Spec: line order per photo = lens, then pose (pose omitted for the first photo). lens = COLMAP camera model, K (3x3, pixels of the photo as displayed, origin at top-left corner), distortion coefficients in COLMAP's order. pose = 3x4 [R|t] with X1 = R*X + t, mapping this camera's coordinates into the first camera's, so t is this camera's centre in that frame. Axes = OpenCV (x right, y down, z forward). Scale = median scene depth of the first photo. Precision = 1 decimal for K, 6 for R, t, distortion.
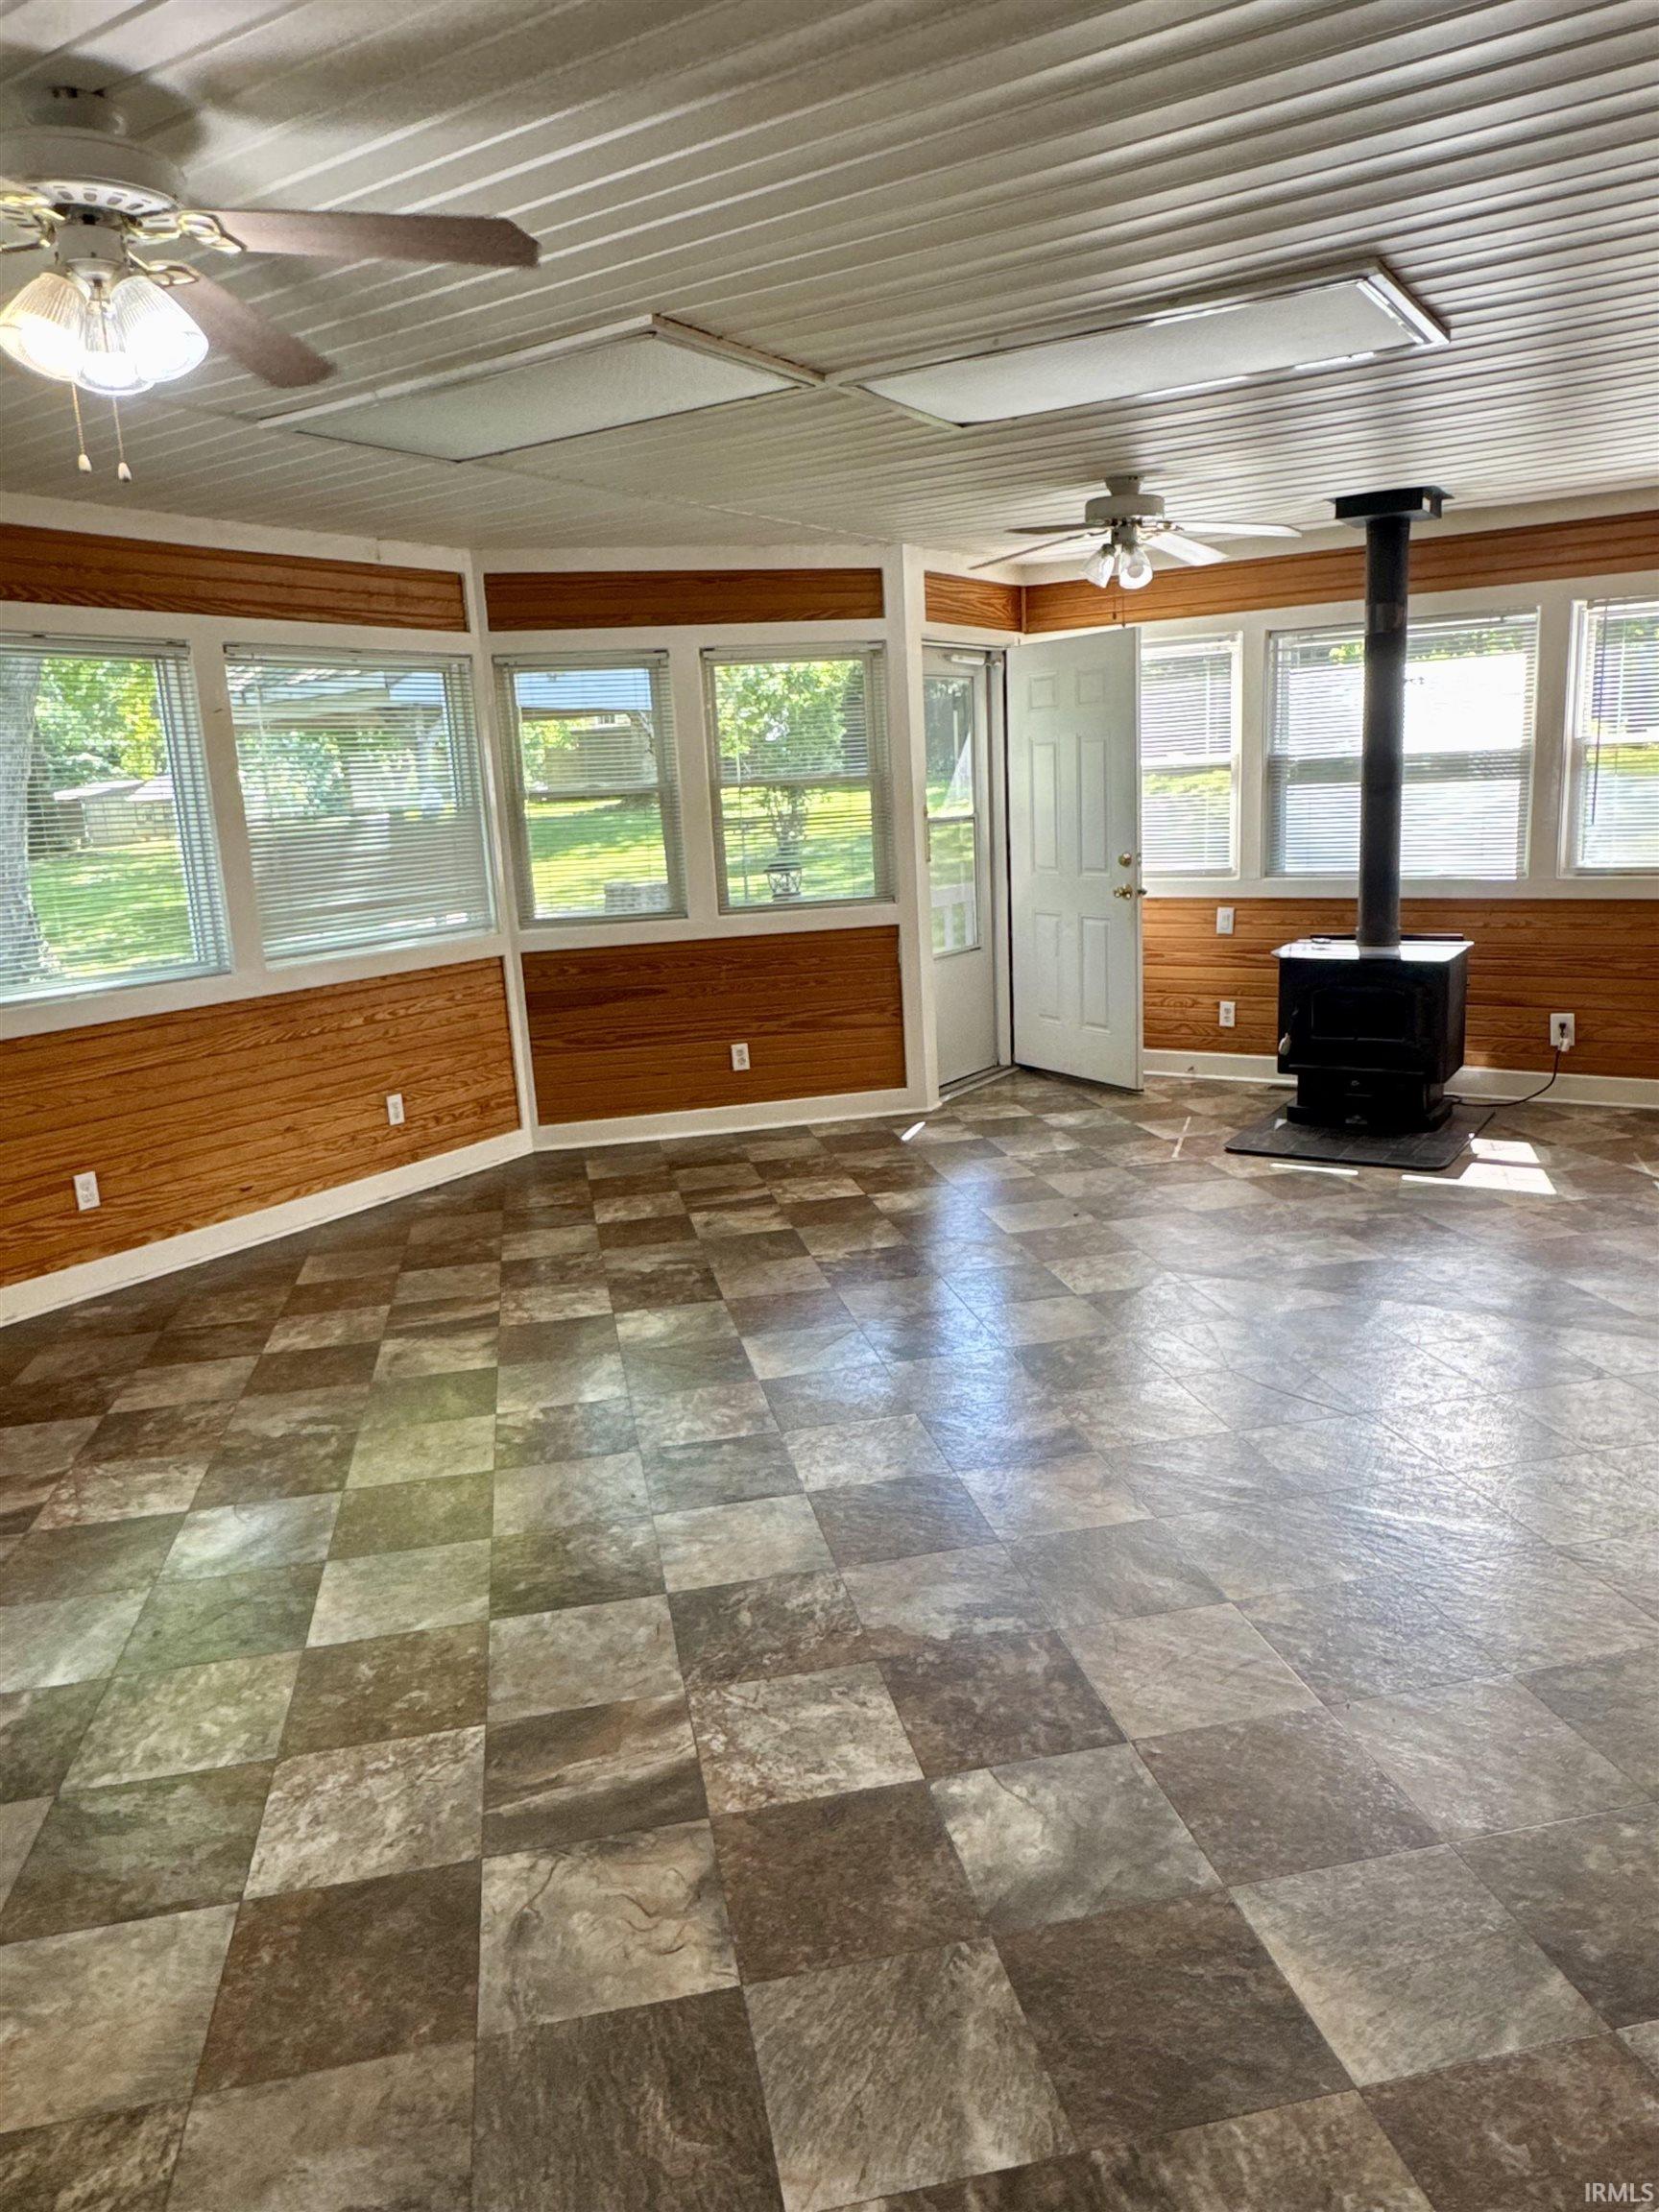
lens RADIAL K [[1414.8, 0, 823.0], [0, 1414.8, 1199.6], [0, 0, 1]] dist [0.001121, 0.001338]
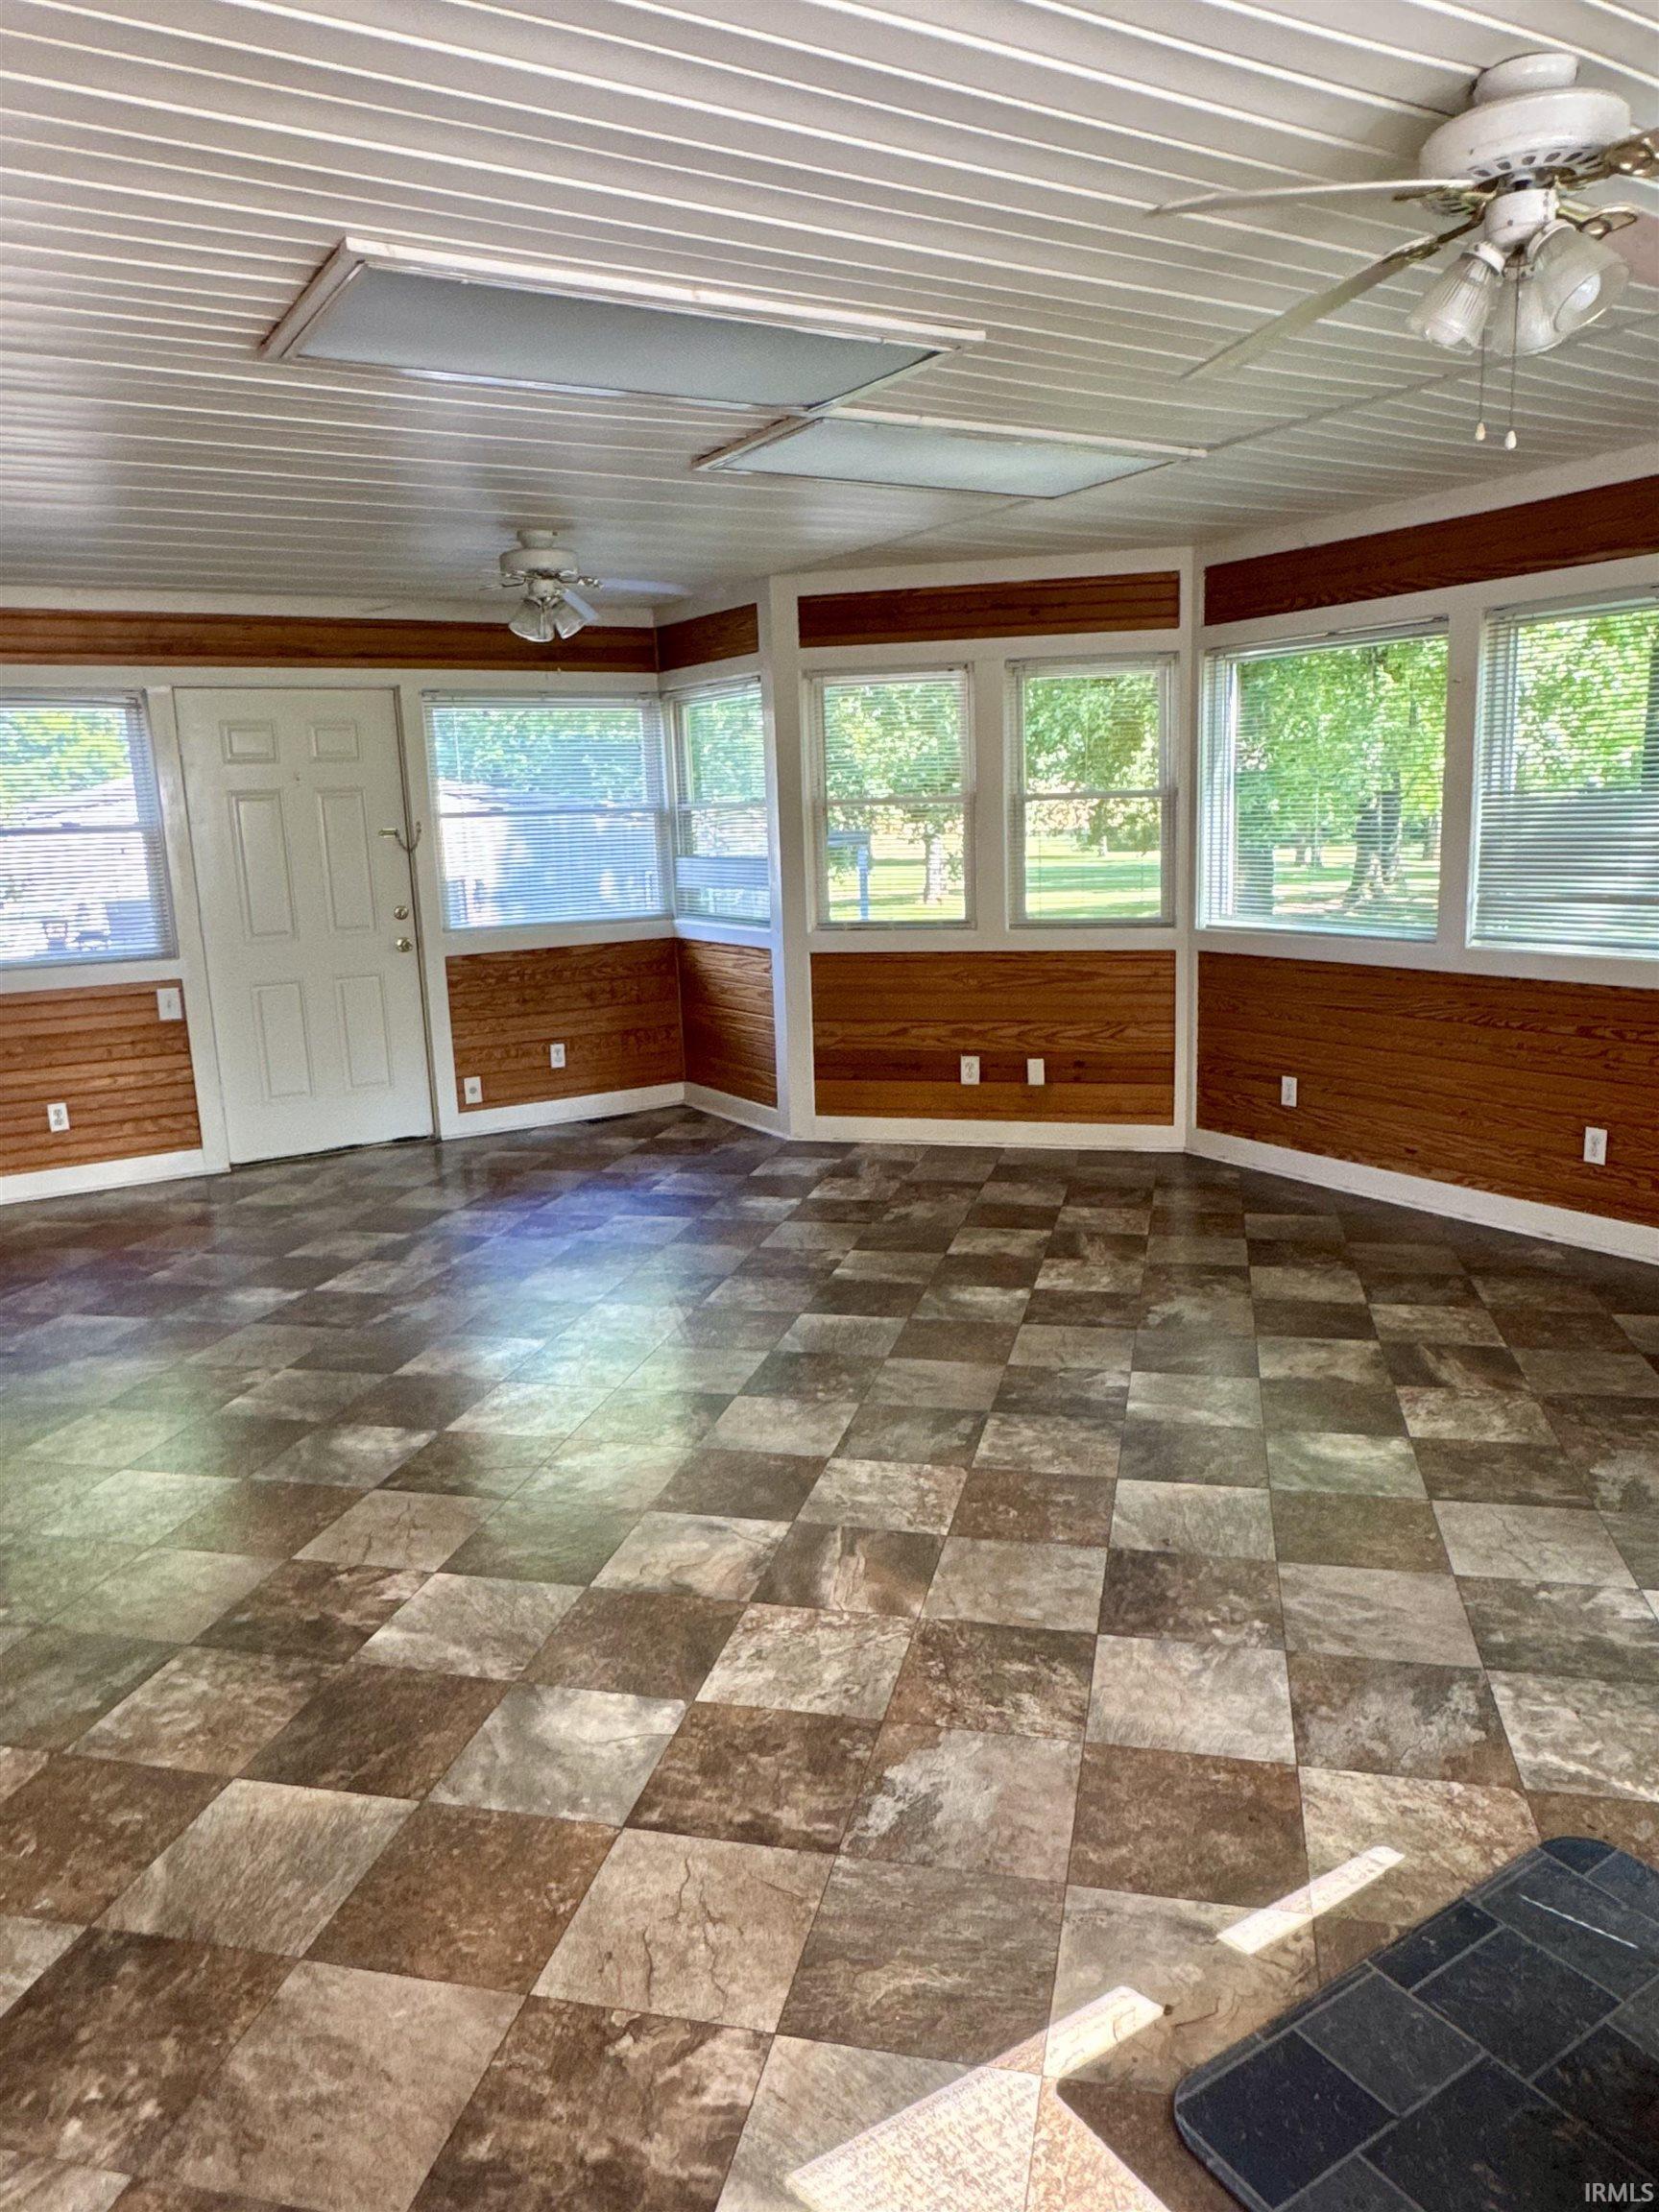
lens RADIAL K [[1525.4, 0, 829.5], [0, 1525.4, 1106.0], [0, 0, 1]] dist [0.029546, -0.025754]
pose [[-0.406899, 0.234966, -0.882737, 0.831639], [-0.201672, 0.919400, 0.337686, -0.374747], [0.890933, 0.315427, -0.326717, 1.145562]]
